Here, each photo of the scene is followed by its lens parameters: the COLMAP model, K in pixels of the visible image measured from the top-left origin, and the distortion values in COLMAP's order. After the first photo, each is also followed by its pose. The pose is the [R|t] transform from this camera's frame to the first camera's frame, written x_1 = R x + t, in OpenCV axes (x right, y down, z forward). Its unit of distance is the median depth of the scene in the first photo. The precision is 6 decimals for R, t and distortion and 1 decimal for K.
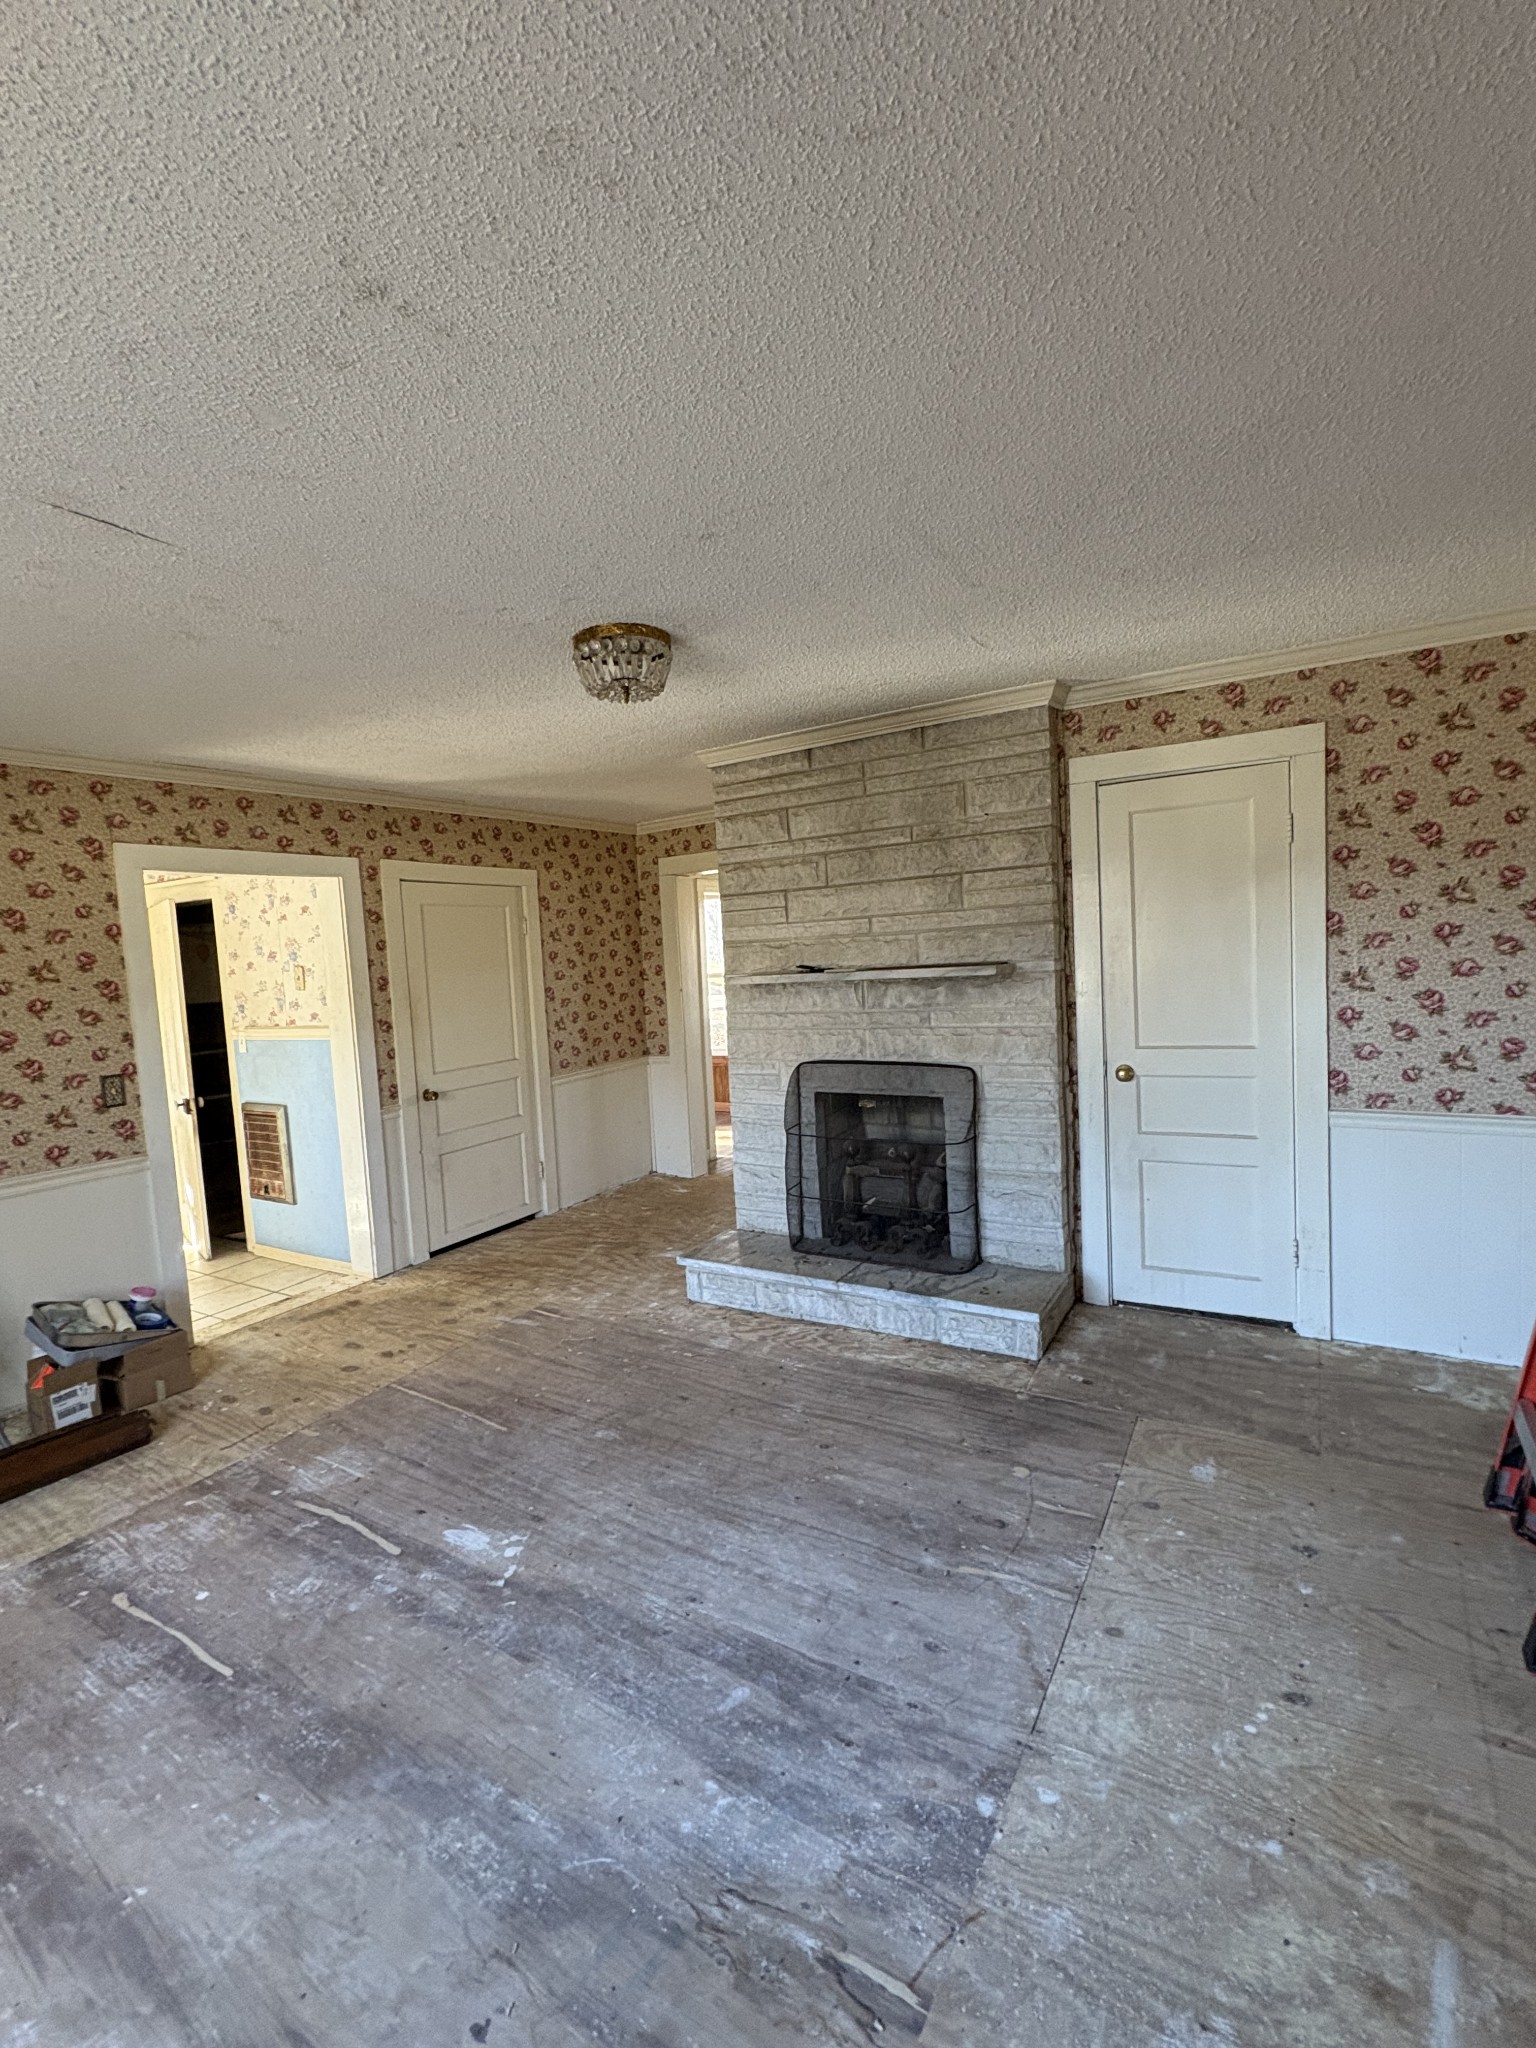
lens RADIAL K [[940.1, 0, 768.0], [0, 940.1, 1015.6], [0, 0, 1]] dist [-0.001526, -0.000094]
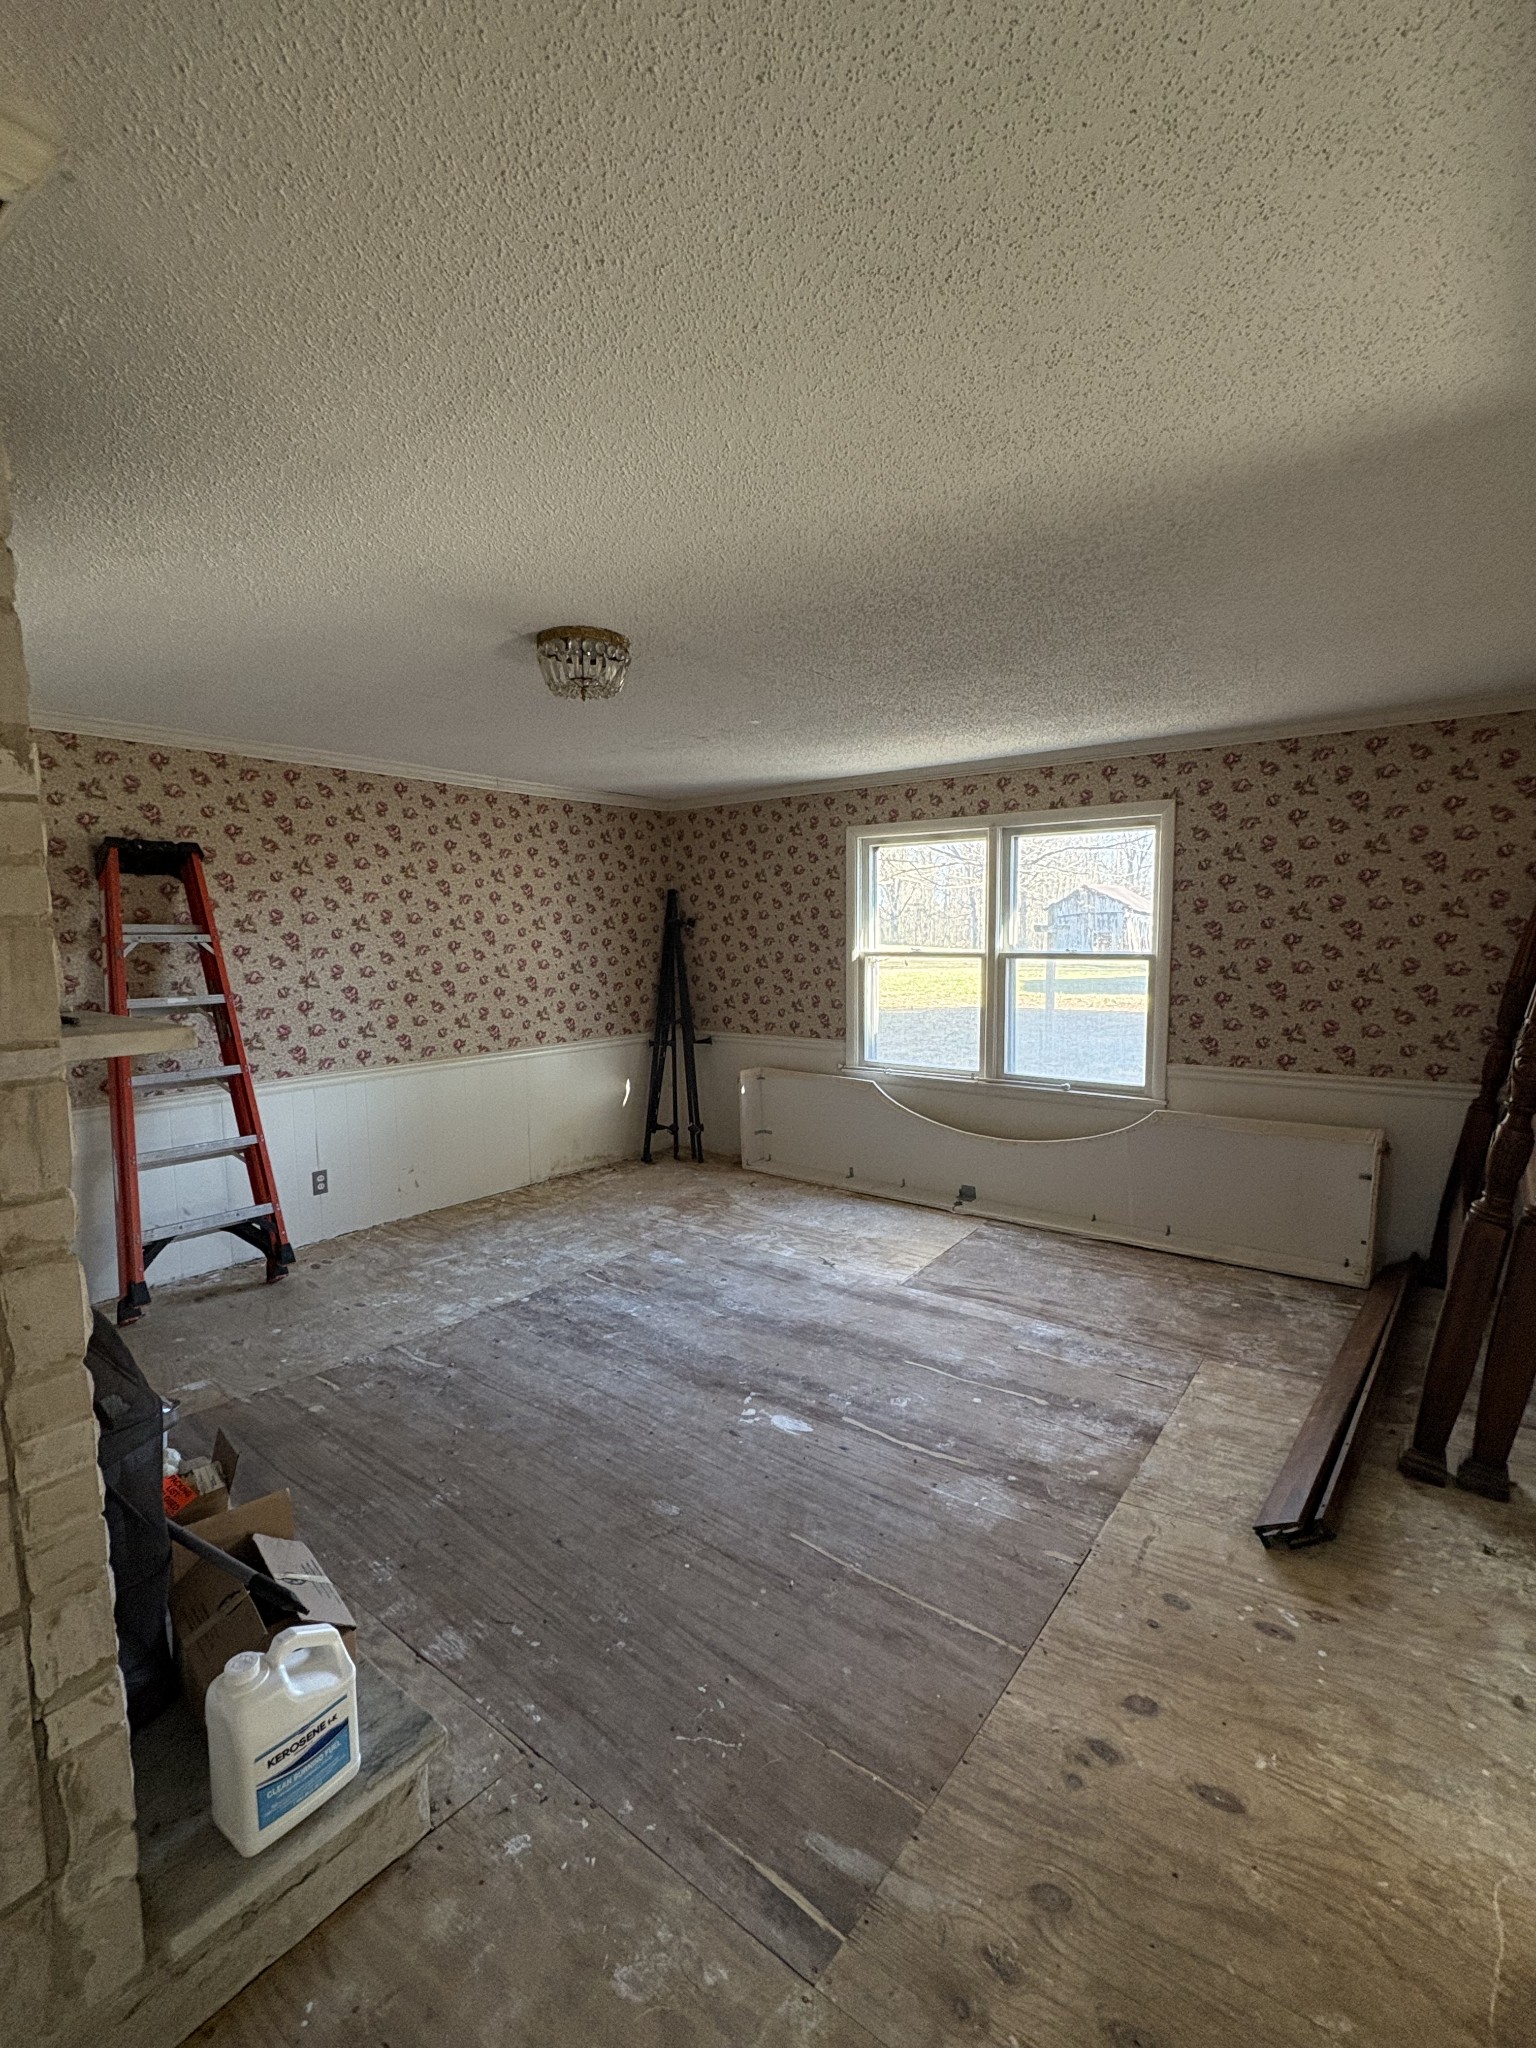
lens RADIAL K [[940.1, 0, 768.0], [0, 940.1, 1015.6], [0, 0, 1]] dist [-0.001526, -0.000094]
pose [[-0.992099, 0.055330, 0.112597, -0.460253], [0.072491, 0.985325, 0.154530, -0.132871], [-0.102394, 0.161471, -0.981551, 2.106495]]
